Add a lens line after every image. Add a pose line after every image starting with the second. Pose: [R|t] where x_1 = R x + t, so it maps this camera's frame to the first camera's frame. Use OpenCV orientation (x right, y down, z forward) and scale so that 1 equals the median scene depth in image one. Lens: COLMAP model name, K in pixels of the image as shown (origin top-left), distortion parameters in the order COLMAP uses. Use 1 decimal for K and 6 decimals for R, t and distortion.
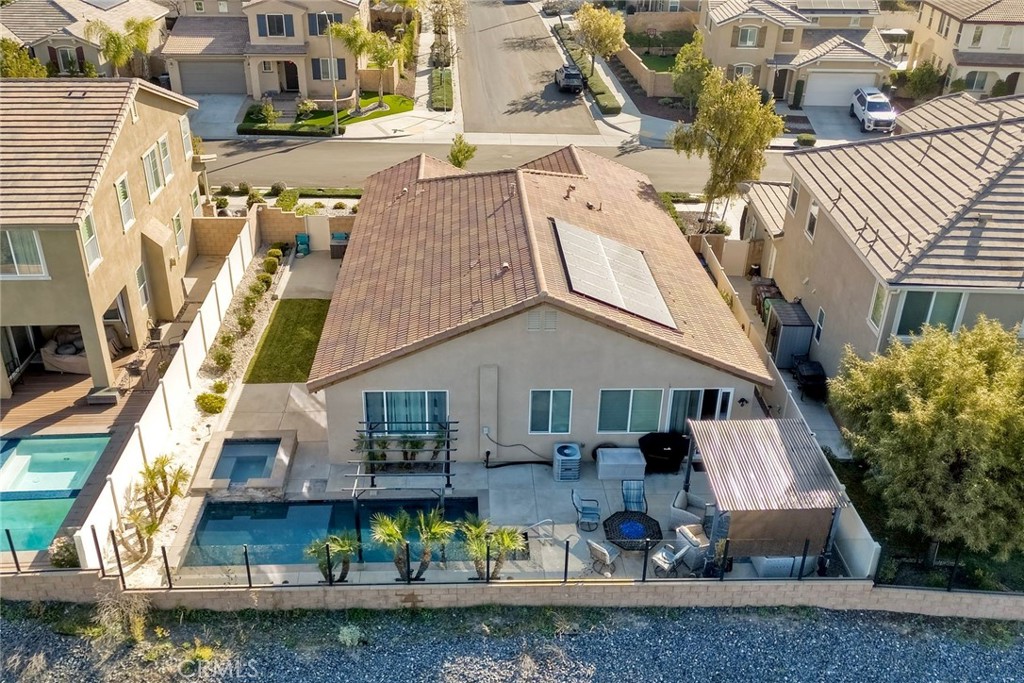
lens RADIAL K [[901.1, 0, 484.9], [0, 901.1, 340.6], [0, 0, 1]] dist [0.062850, -0.016639]
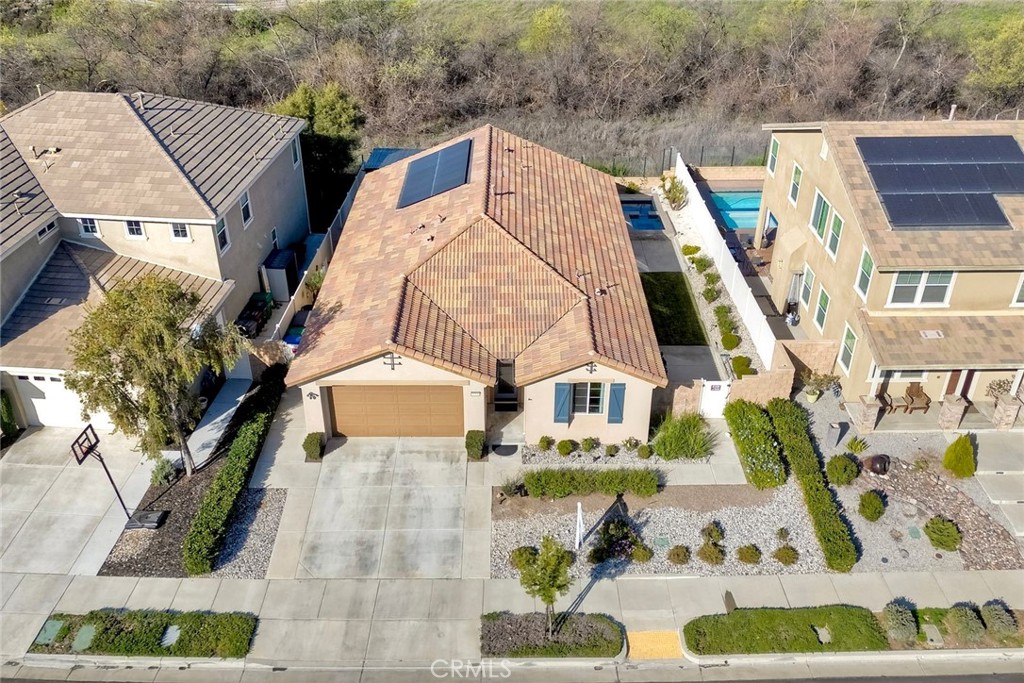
lens RADIAL K [[901.5, 0, 515.4], [0, 901.5, 338.4], [0, 0, 1]] dist [0.128428, -0.213769]
pose [[-0.999674, -0.021860, 0.013191, -0.014753], [0.000078, 0.514035, 0.857769, -0.855238], [-0.025532, 0.857491, -0.513866, 1.385247]]
